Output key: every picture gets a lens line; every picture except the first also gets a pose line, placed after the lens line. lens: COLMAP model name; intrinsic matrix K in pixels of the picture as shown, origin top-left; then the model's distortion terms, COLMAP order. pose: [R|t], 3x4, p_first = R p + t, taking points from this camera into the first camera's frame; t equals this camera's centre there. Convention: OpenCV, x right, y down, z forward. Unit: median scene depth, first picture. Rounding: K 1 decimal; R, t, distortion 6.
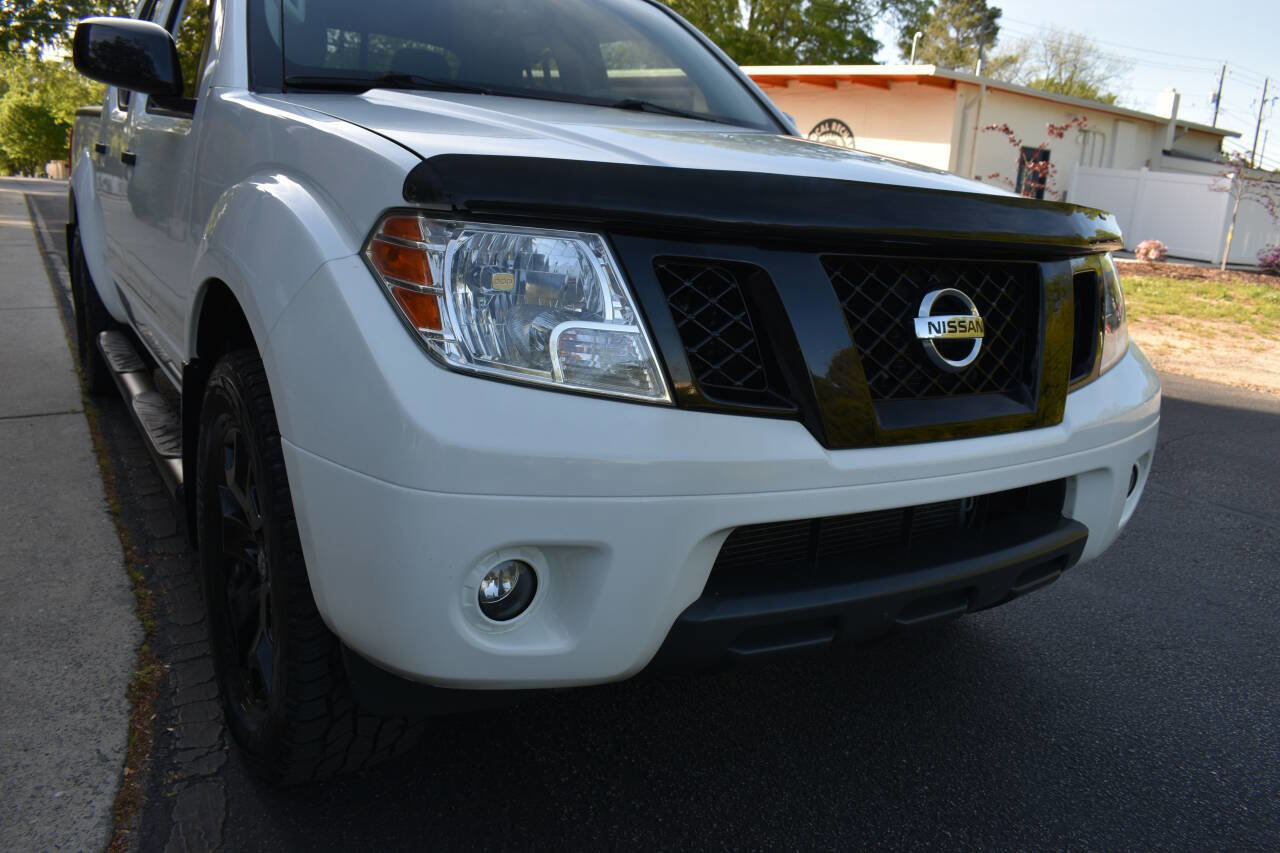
lens RADIAL K [[977.3, 0, 635.8], [0, 977.3, 428.8], [0, 0, 1]] dist [-0.011995, 0.003912]
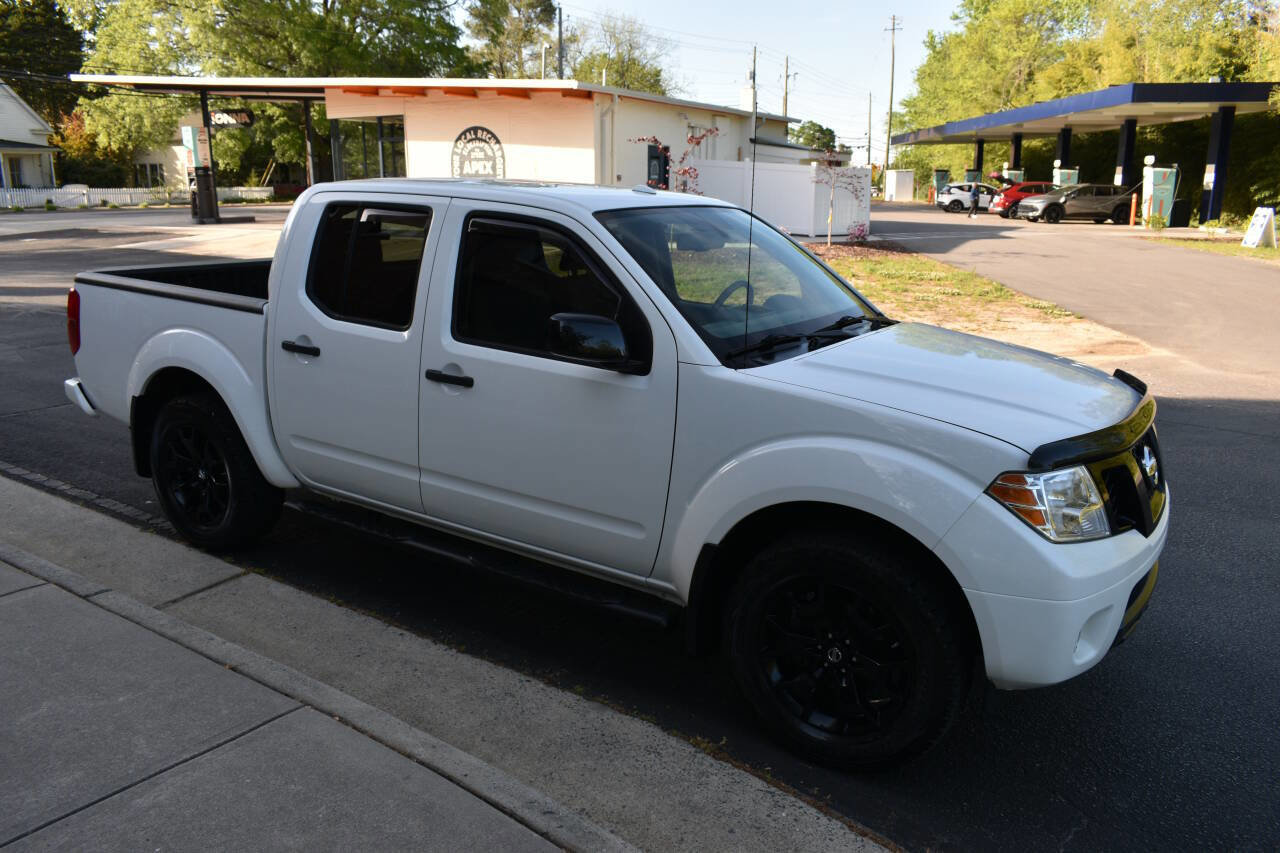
lens RADIAL K [[985.0, 0, 640.0], [0, 985.0, 426.5], [0, 0, 1]] dist [-0.017170, 0.010358]
pose [[0.911361, -0.153590, 0.381879, -0.838529], [0.145801, 0.988078, 0.049442, -0.256153], [-0.384920, 0.010619, 0.922889, -0.308641]]
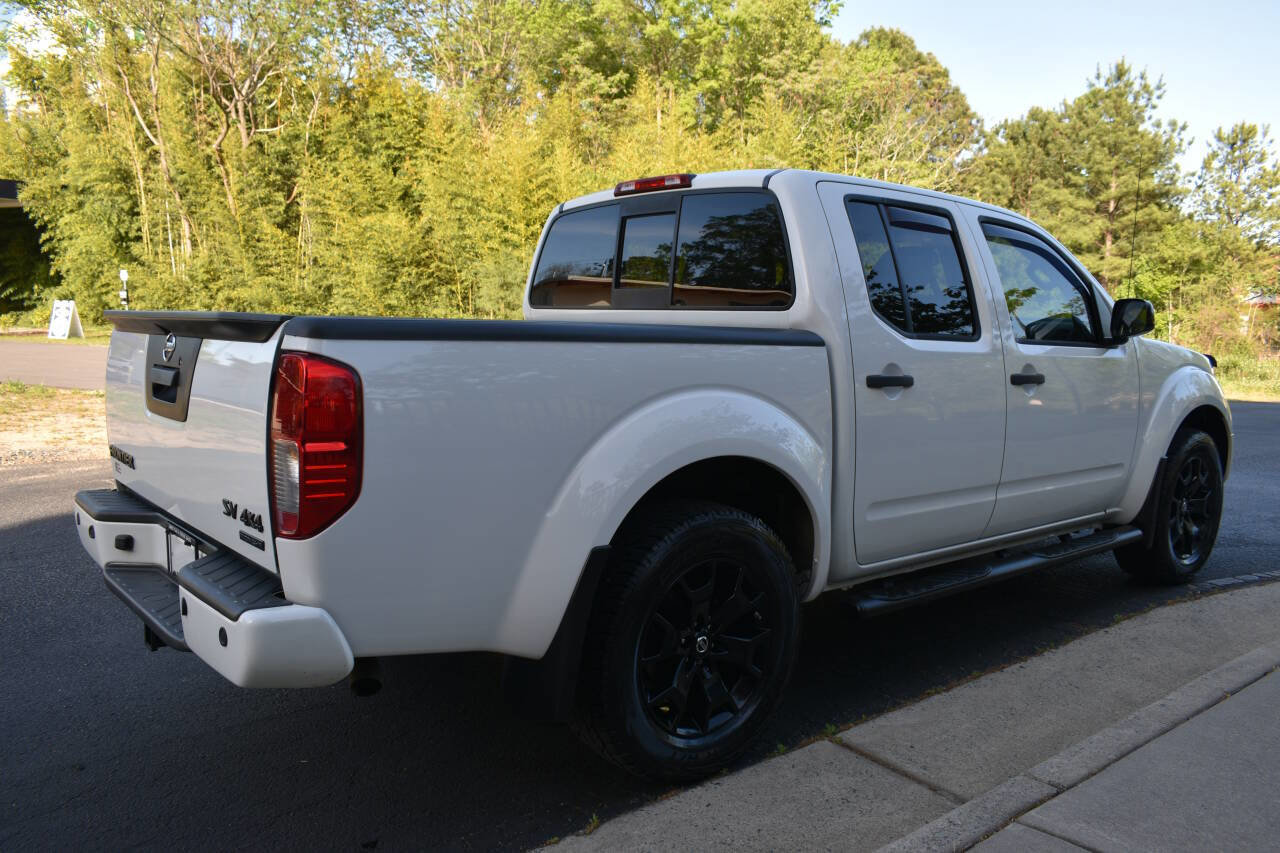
lens RADIAL K [[985.4, 0, 642.7], [0, 985.4, 422.1], [0, 0, 1]] dist [-0.017135, 0.011269]
pose [[-0.116276, -0.187524, 0.975354, -1.826168], [0.223003, 0.952013, 0.209622, -0.640956], [-0.967858, 0.241881, -0.068878, 1.679102]]
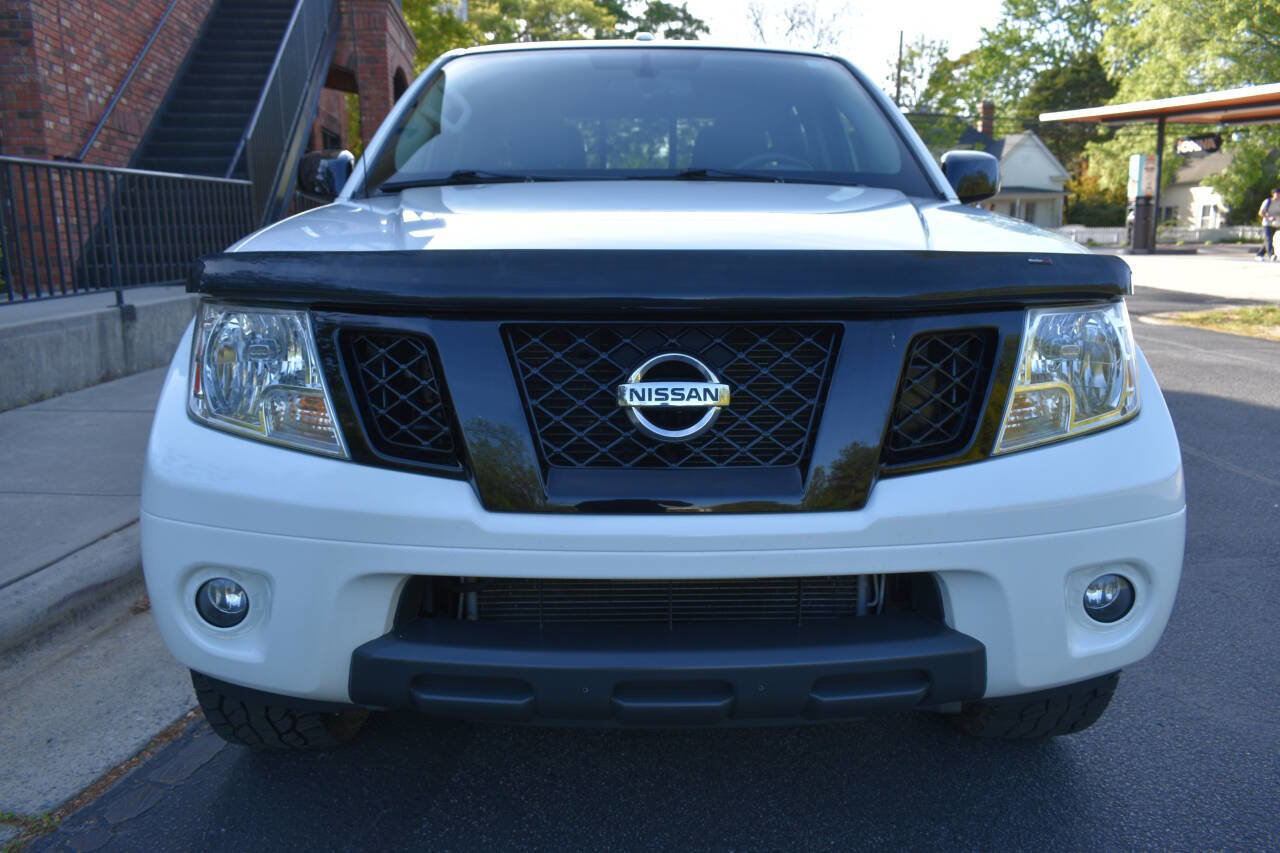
lens RADIAL K [[977.3, 0, 635.8], [0, 977.3, 428.8], [0, 0, 1]] dist [-0.011995, 0.003912]
pose [[0.845821, 0.036313, -0.532230, 0.442017], [-0.066983, 0.997014, -0.038425, -0.018366], [0.529245, 0.068151, 0.845727, 0.105545]]
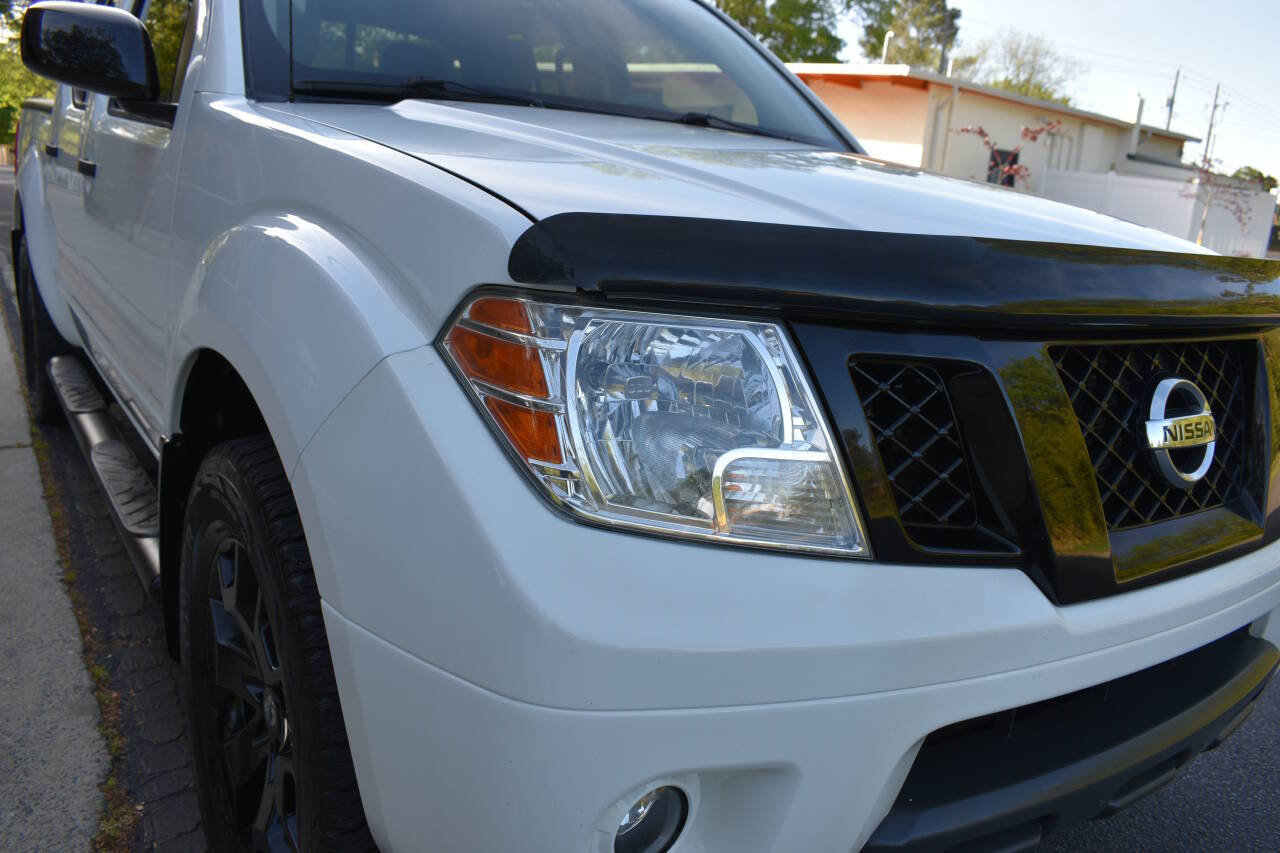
lens RADIAL K [[977.3, 0, 635.8], [0, 977.3, 428.8], [0, 0, 1]] dist [-0.011995, 0.003912]
pose [[0.999115, 0.004460, 0.041830, -0.080323], [-0.004710, 0.999972, 0.005896, -0.059685], [-0.041803, -0.006087, 0.999107, 0.135730]]
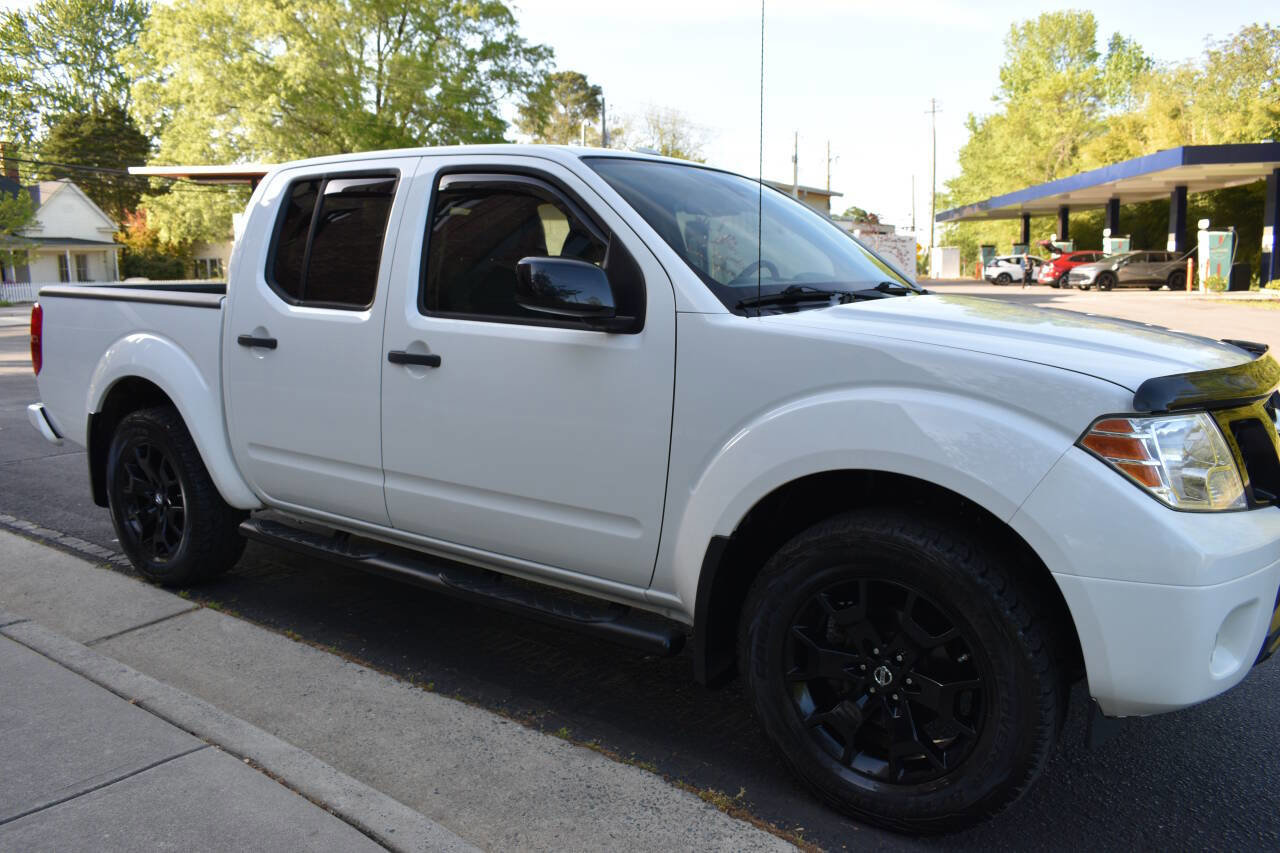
lens RADIAL K [[985.0, 0, 640.0], [0, 985.0, 426.5], [0, 0, 1]] dist [-0.017170, 0.010358]
pose [[0.927819, -0.134963, 0.347760, -0.713788], [0.160055, 0.986112, -0.044324, -0.121365], [-0.336948, 0.096785, 0.936535, -0.109401]]
